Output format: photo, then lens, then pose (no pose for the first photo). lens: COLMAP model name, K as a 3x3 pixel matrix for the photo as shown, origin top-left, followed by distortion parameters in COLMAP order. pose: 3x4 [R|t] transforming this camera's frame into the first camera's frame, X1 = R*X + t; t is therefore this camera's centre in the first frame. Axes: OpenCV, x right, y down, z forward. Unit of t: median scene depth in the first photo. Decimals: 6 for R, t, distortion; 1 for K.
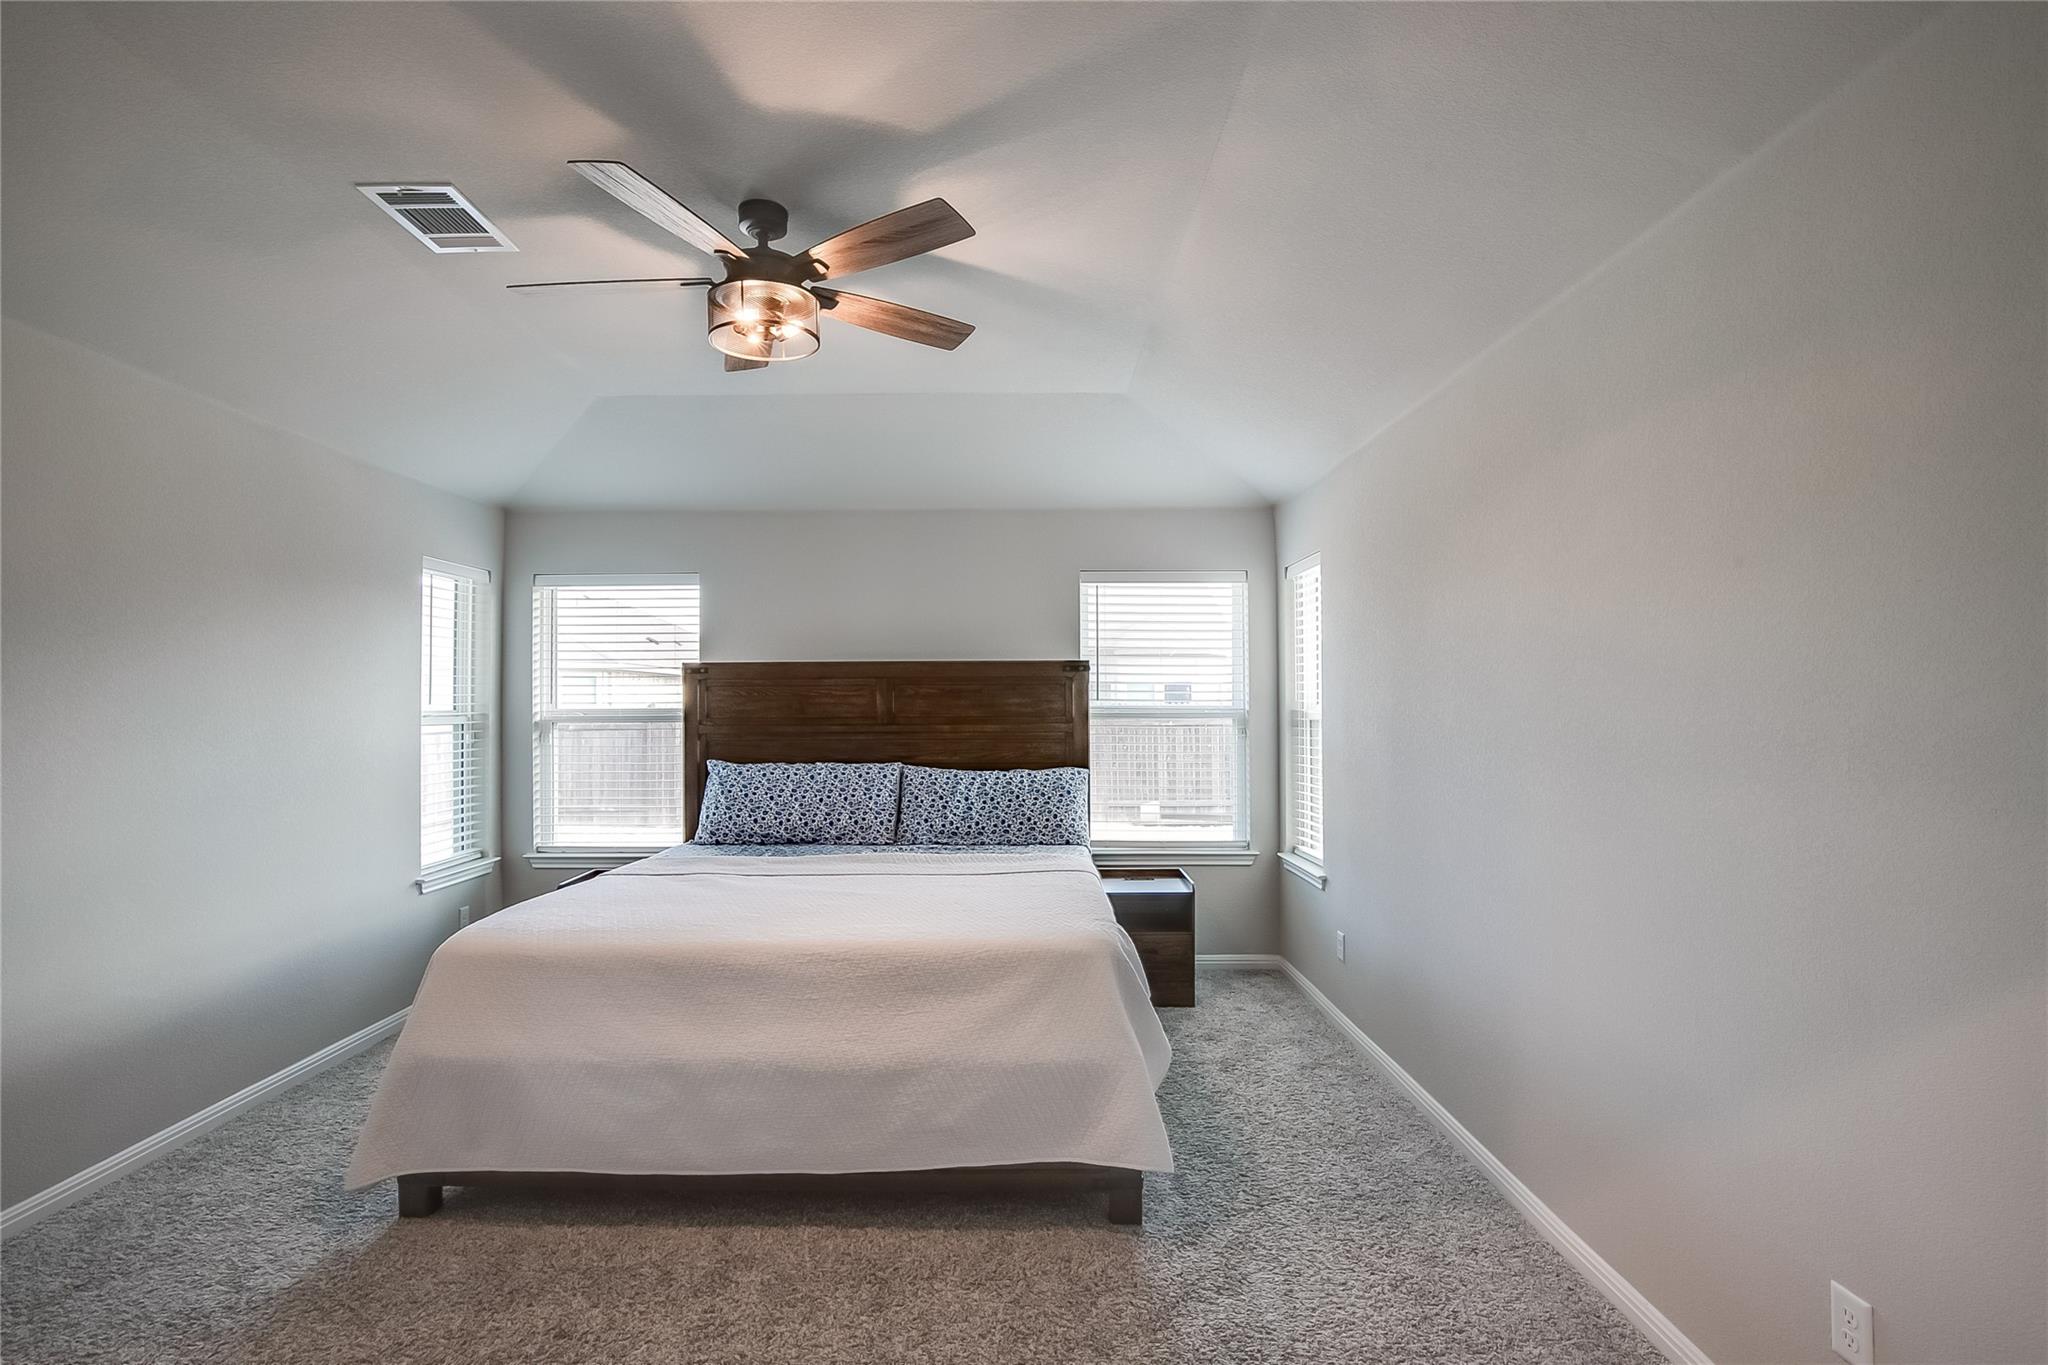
lens RADIAL K [[957.0, 0, 1026.7], [0, 957.0, 690.0], [0, 0, 1]] dist [-0.023650, 0.001324]
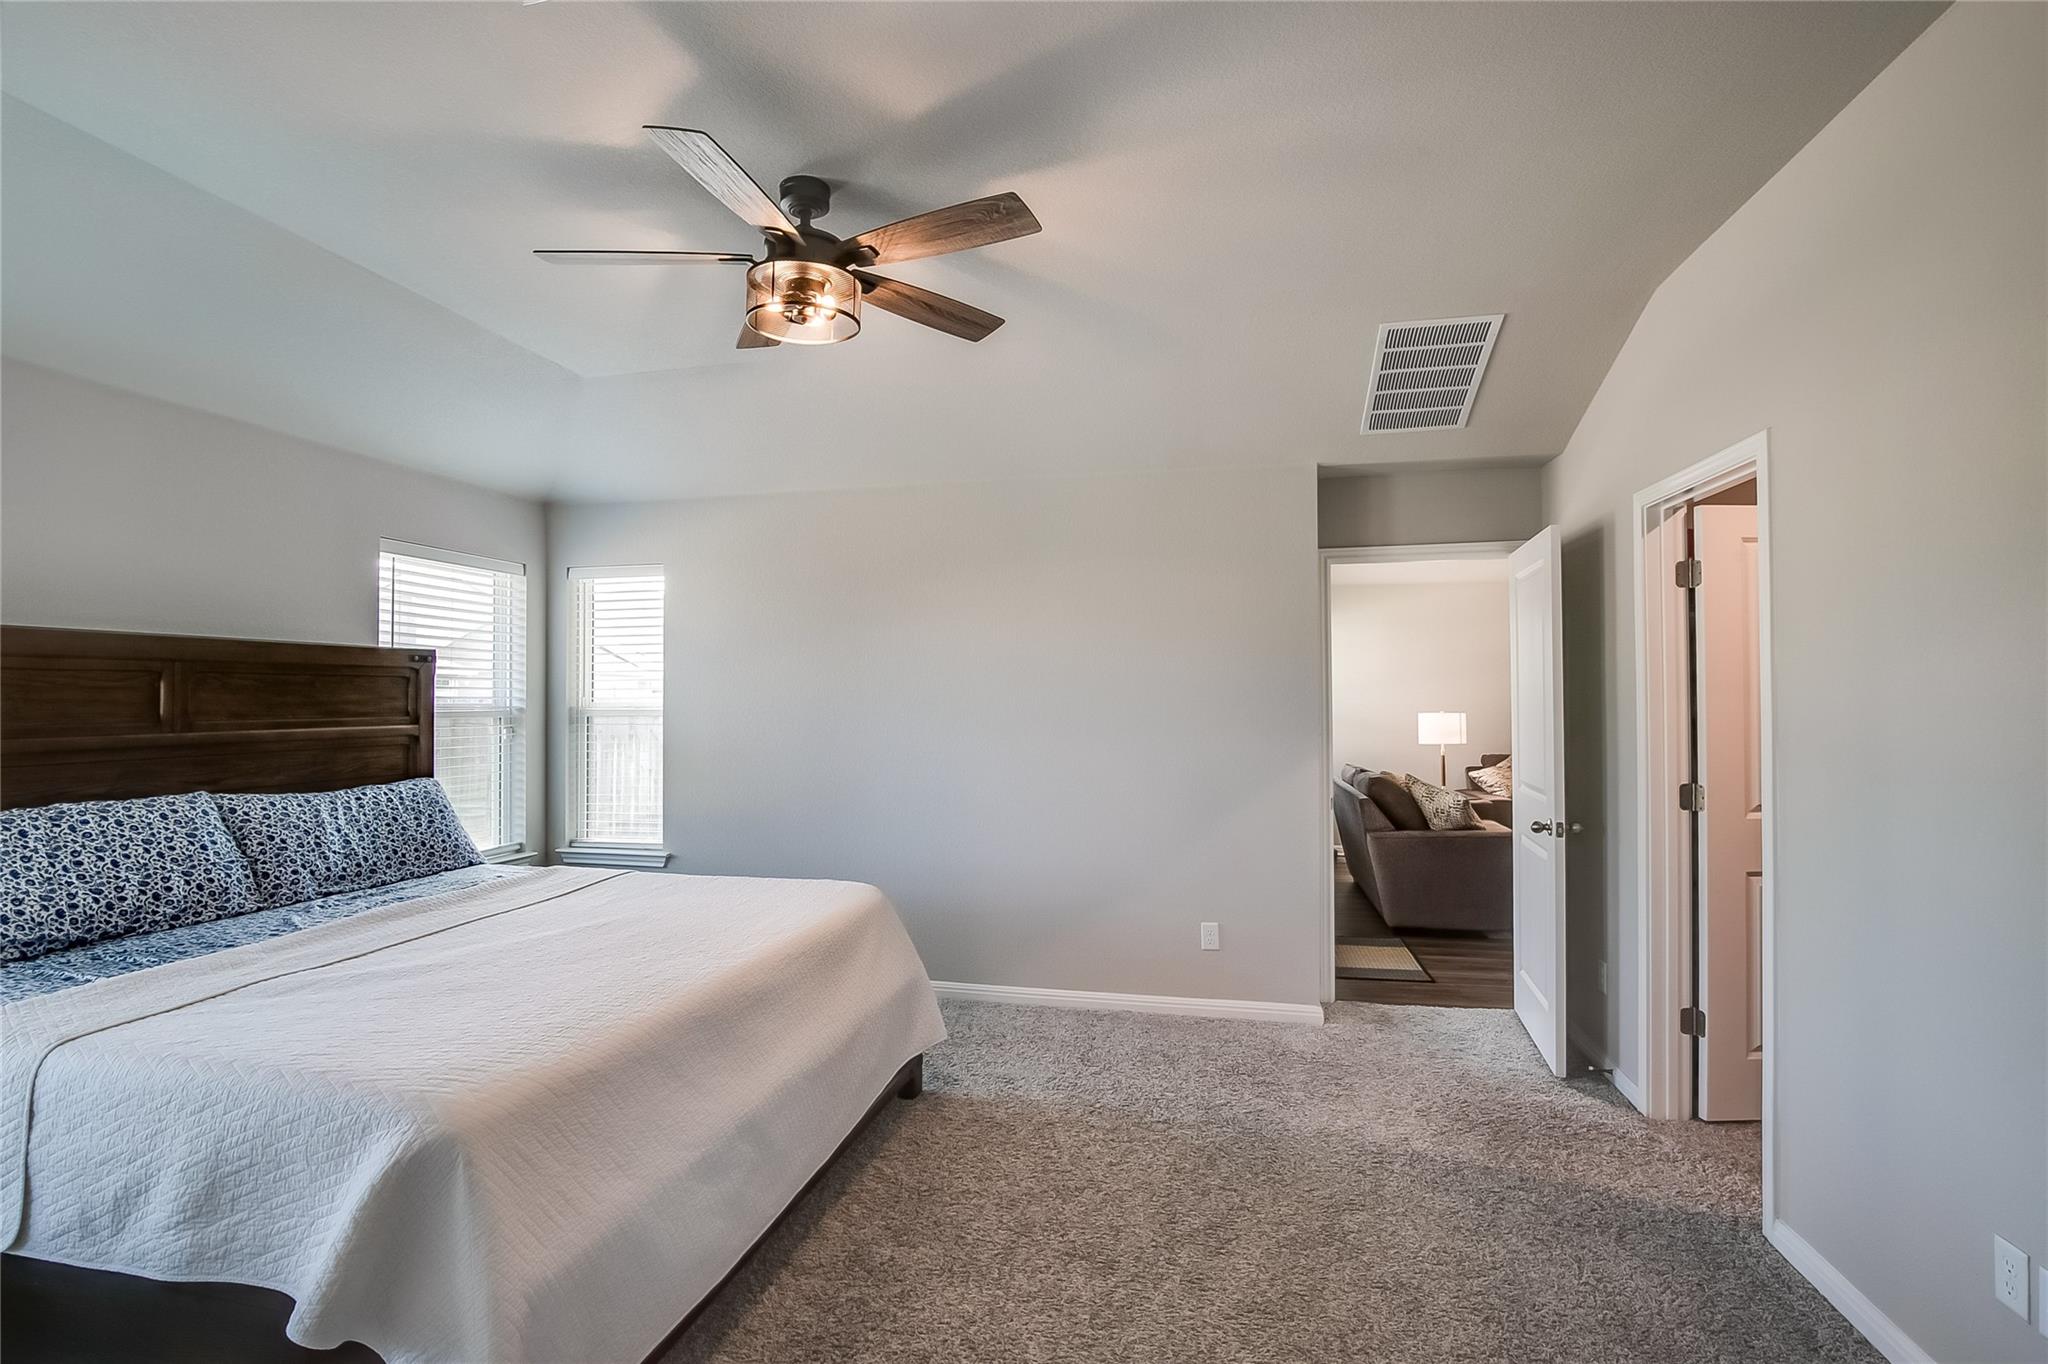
lens RADIAL K [[957.0, 0, 1026.7], [0, 957.0, 689.5], [0, 0, 1]] dist [-0.023650, 0.001324]
pose [[0.226456, 0.011020, 0.973959, -0.630637], [-0.013241, 0.999878, -0.008235, 0.003948], [-0.973931, -0.011031, 0.226575, 0.304150]]
